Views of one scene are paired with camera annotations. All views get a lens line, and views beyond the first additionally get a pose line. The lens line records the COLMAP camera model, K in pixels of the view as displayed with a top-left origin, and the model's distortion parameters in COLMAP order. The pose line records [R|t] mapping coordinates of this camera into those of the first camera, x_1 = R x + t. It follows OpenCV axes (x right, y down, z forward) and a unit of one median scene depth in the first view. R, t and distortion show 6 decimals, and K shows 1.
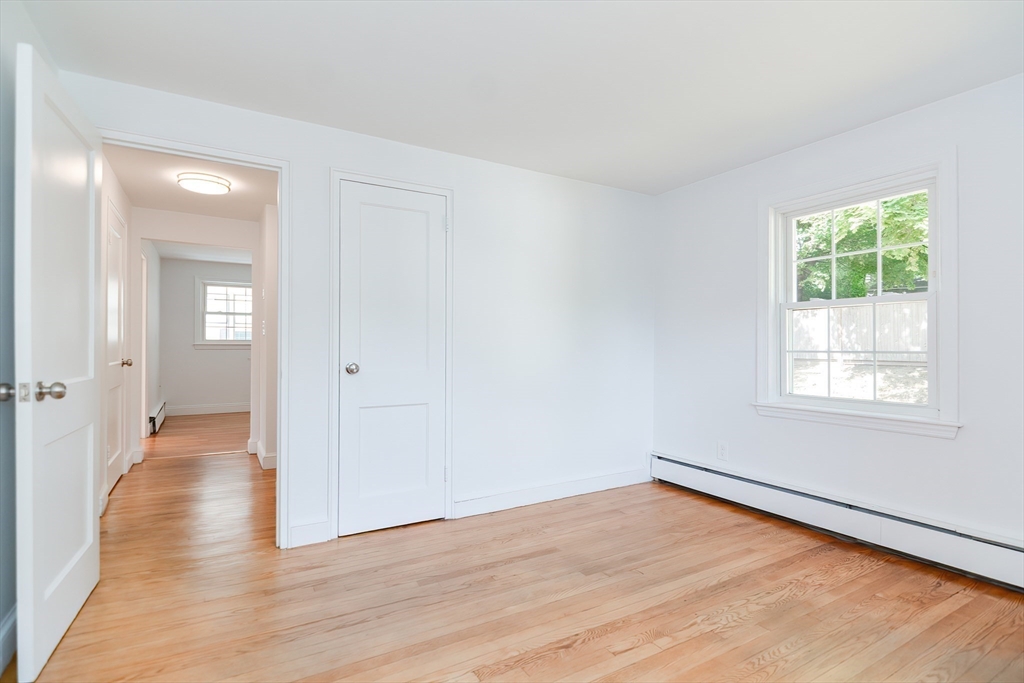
lens RADIAL K [[508.8, 0, 510.6], [0, 508.8, 346.7], [0, 0, 1]] dist [0.033337, -0.013030]
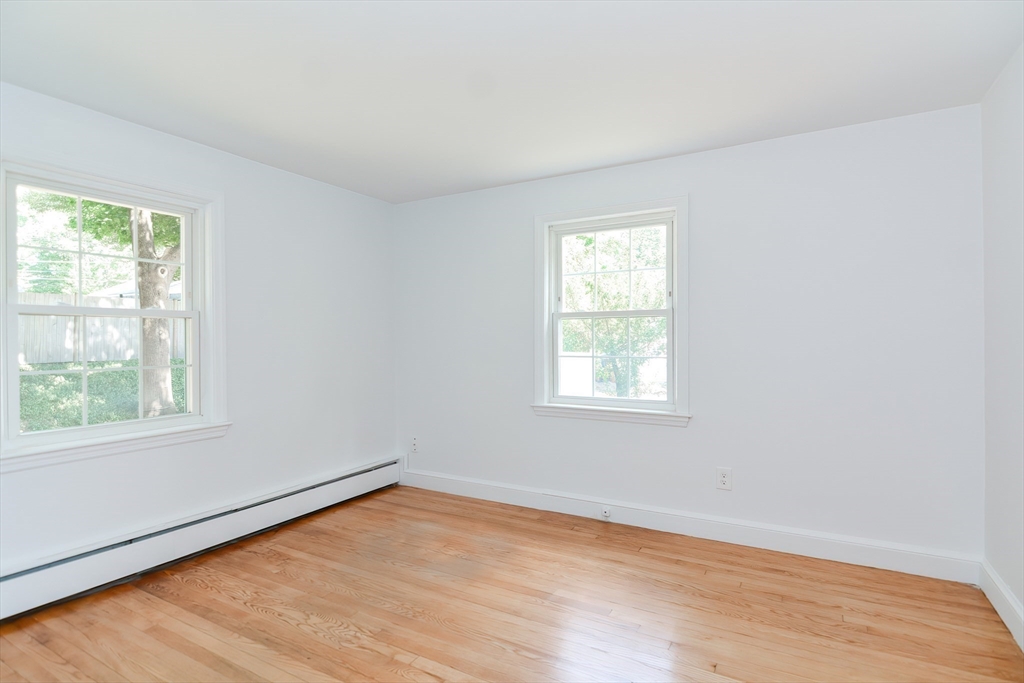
lens RADIAL K [[508.8, 0, 513.1], [0, 508.8, 340.0], [0, 0, 1]] dist [0.033337, -0.013030]
pose [[-0.495082, -0.002290, 0.868843, -0.605806], [-0.009684, 0.999949, -0.002882, -0.064984], [-0.868792, -0.009841, -0.495079, 1.108794]]
